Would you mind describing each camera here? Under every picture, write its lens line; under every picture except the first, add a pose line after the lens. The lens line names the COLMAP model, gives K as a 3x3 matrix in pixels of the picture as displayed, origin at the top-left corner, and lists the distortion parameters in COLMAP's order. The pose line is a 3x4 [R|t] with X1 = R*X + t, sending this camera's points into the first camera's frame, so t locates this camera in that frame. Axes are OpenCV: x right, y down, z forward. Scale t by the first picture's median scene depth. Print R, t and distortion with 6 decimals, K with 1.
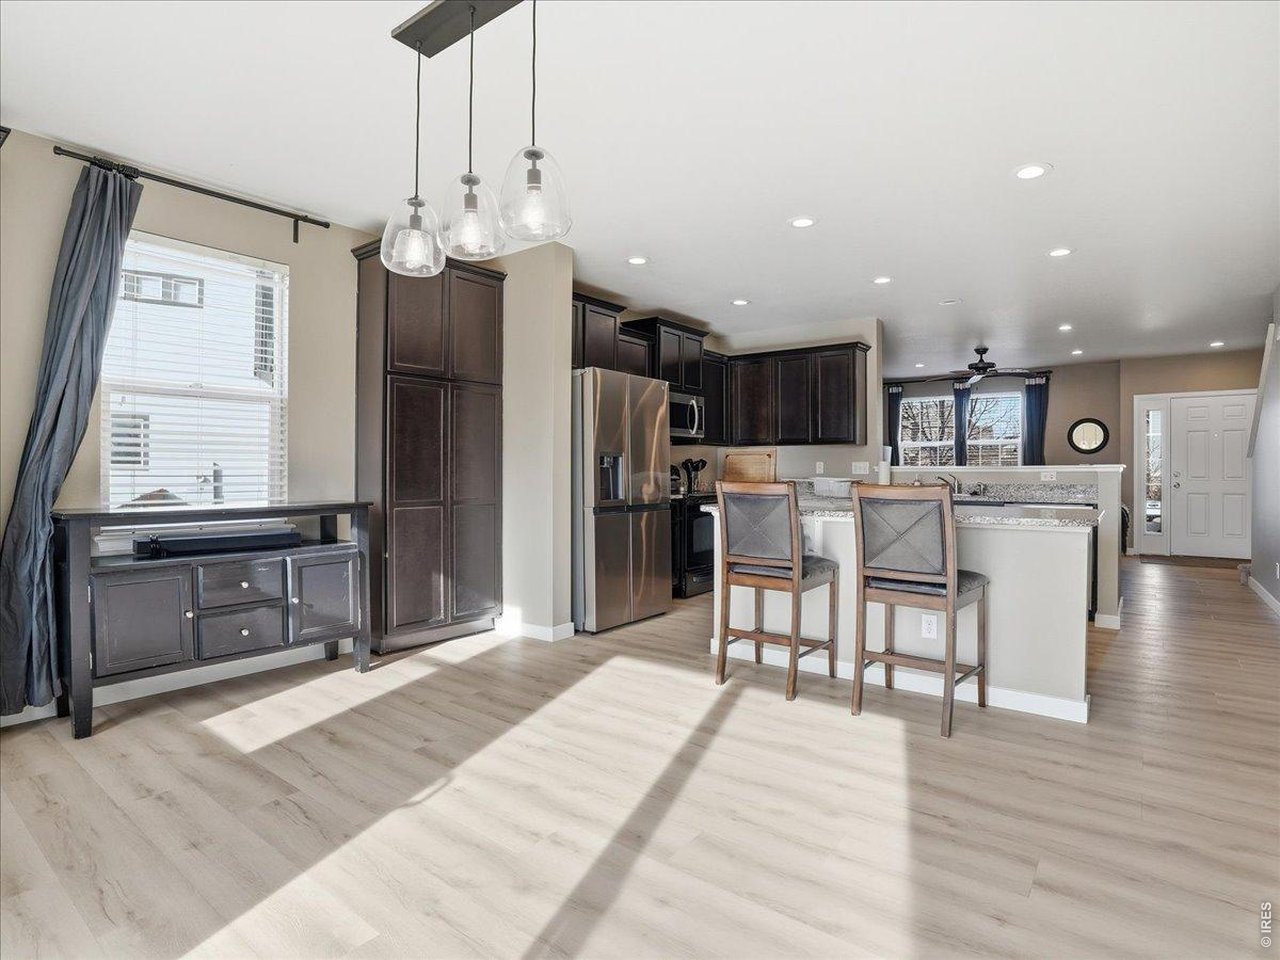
lens RADIAL K [[674.3, 0, 631.9], [0, 674.3, 470.7], [0, 0, 1]] dist [-0.068754, 0.022180]
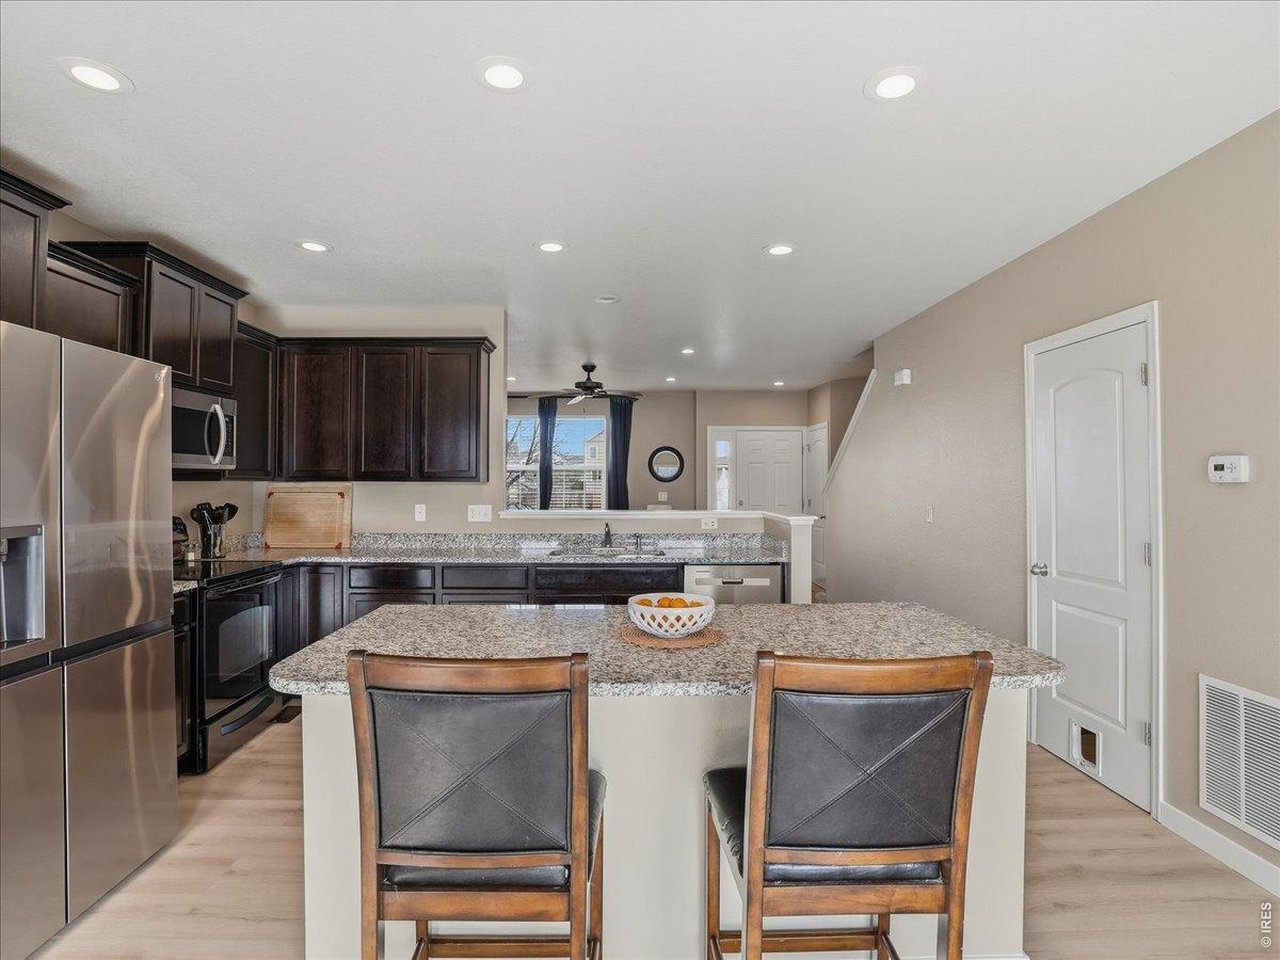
lens RADIAL K [[674.3, 0, 631.9], [0, 674.3, 470.7], [0, 0, 1]] dist [-0.068754, 0.022180]
pose [[0.777535, 0.009314, 0.628771, 0.014308], [-0.000361, 0.999897, -0.014365, -0.041231], [-0.628840, 0.010942, 0.777458, 0.347255]]
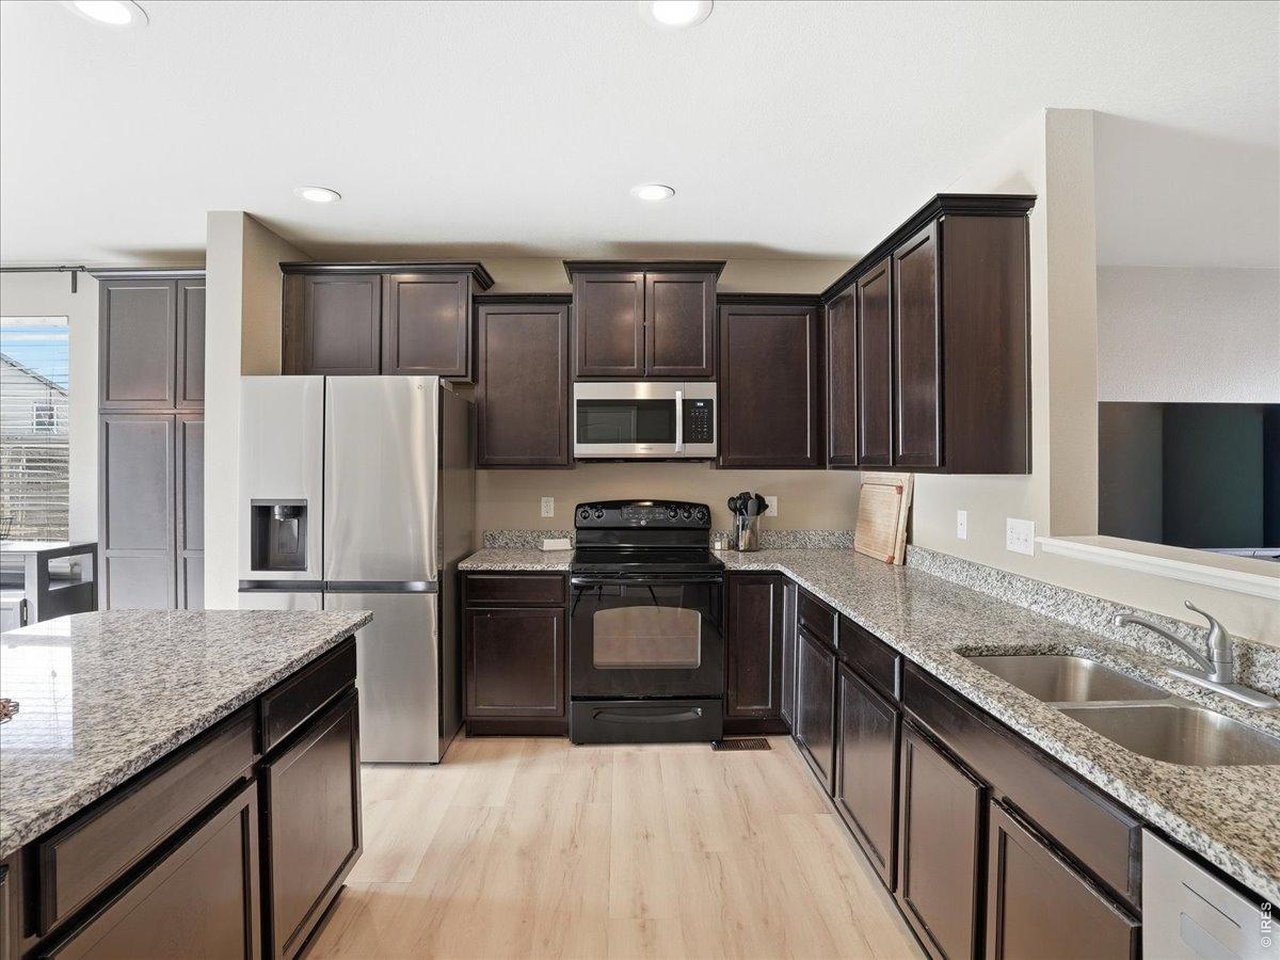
lens RADIAL K [[674.3, 0, 631.9], [0, 674.3, 470.7], [0, 0, 1]] dist [-0.068754, 0.022180]
pose [[0.624021, 0.009147, -0.781354, 0.512736], [0.001355, 0.999917, 0.012788, -0.046847], [0.781406, -0.009039, 0.623957, 0.635265]]
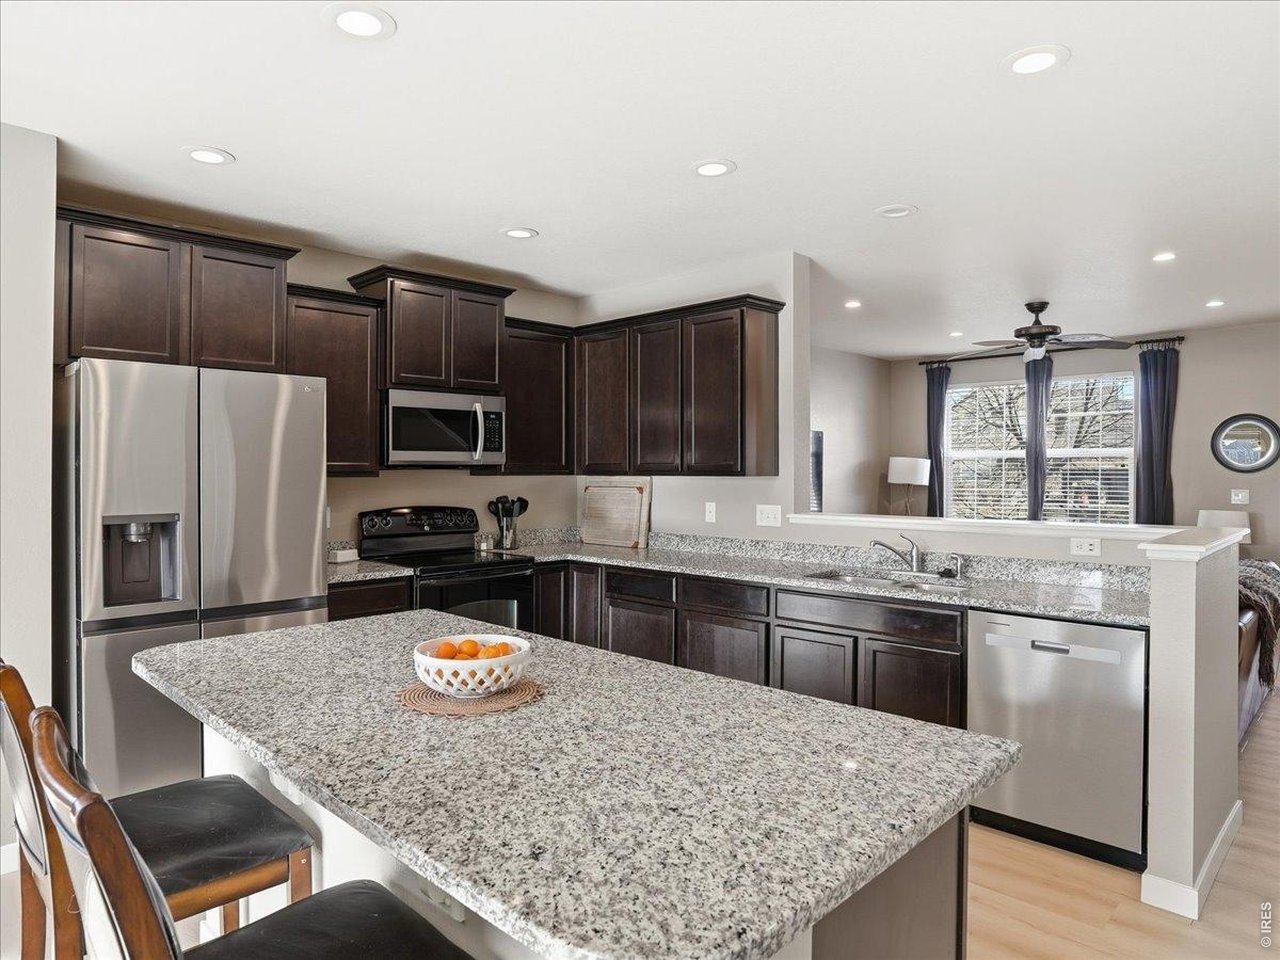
lens RADIAL K [[793.0, 0, 611.8], [0, 793.0, 464.6], [0, 0, 1]] dist [-0.049424, 0.000324]
pose [[0.990619, -0.004697, -0.136570, 0.313507], [0.003891, 0.999973, -0.006169, -0.045661], [0.136595, 0.005580, 0.990611, 0.321212]]
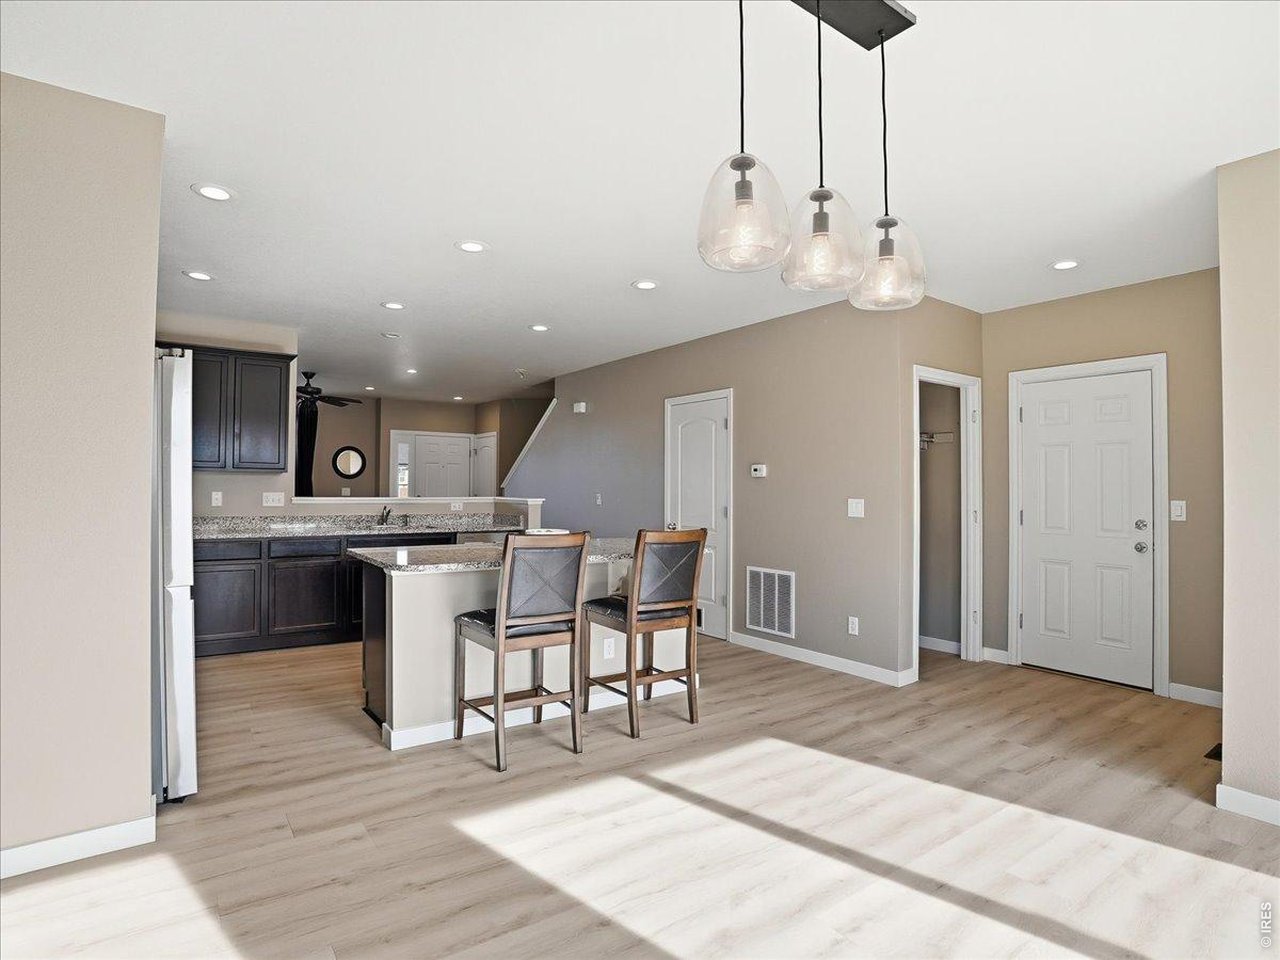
lens RADIAL K [[674.3, 0, 631.9], [0, 674.3, 470.7], [0, 0, 1]] dist [-0.068754, 0.022180]
pose [[0.290463, 0.022955, 0.956611, -0.353461], [-0.008045, 0.999735, -0.021547, -0.027085], [-0.956853, -0.001438, 0.290570, 0.325142]]
